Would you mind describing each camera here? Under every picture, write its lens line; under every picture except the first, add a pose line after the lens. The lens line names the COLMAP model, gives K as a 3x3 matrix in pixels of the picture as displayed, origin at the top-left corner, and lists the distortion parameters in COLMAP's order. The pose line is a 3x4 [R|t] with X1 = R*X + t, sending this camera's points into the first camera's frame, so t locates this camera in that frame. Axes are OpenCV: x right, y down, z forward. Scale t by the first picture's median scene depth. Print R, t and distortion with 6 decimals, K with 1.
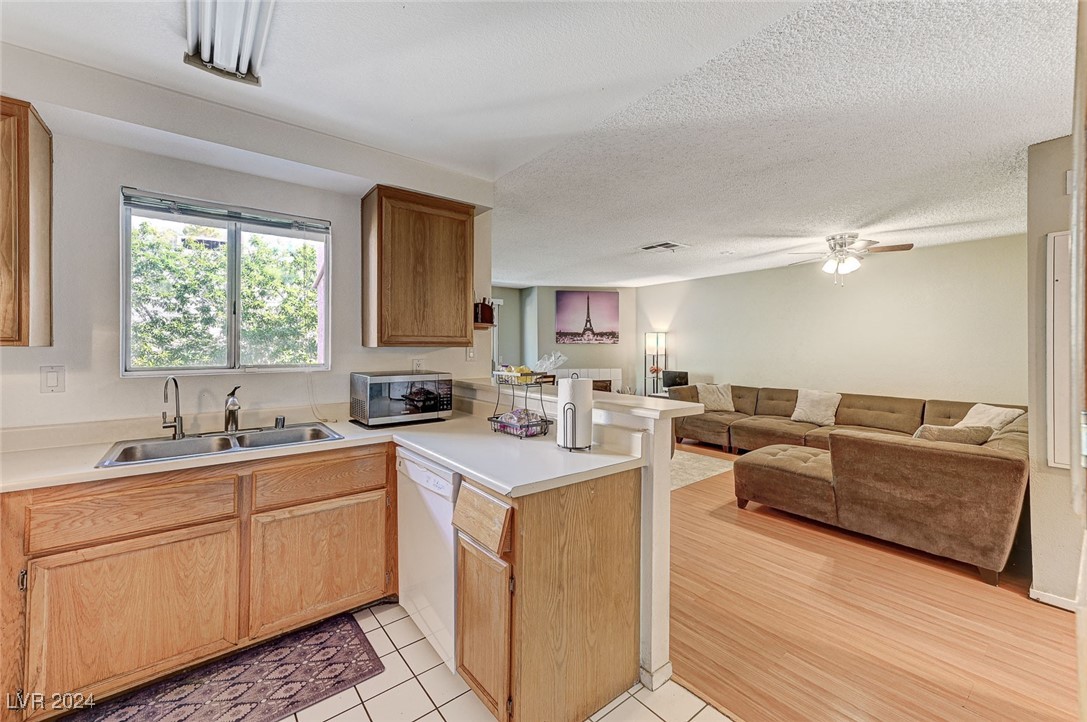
lens RADIAL K [[440.7, 0, 549.0], [0, 440.7, 345.2], [0, 0, 1]] dist [0.007617, 0.002106]
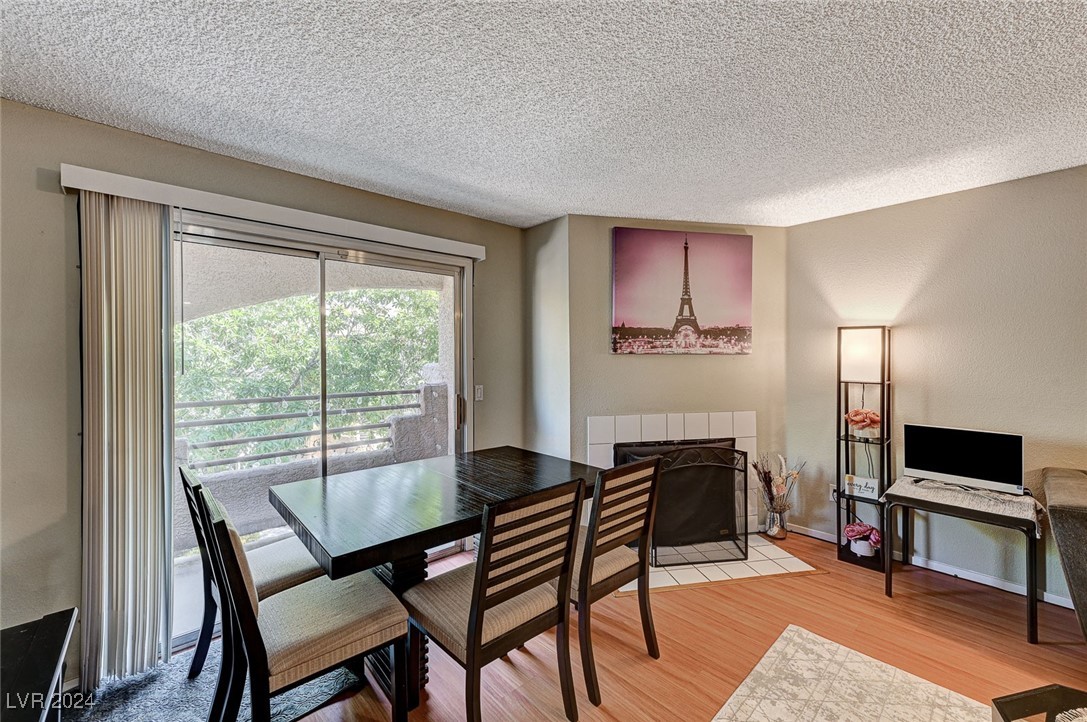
lens RADIAL K [[440.6, 0, 547.5], [0, 440.6, 358.9], [0, 0, 1]] dist [0.017613, 0.000508]
pose [[0.997541, -0.003183, 0.070019, -0.196421], [0.002260, 0.999910, 0.013262, -0.014078], [-0.070055, -0.013071, 0.997458, 1.528679]]
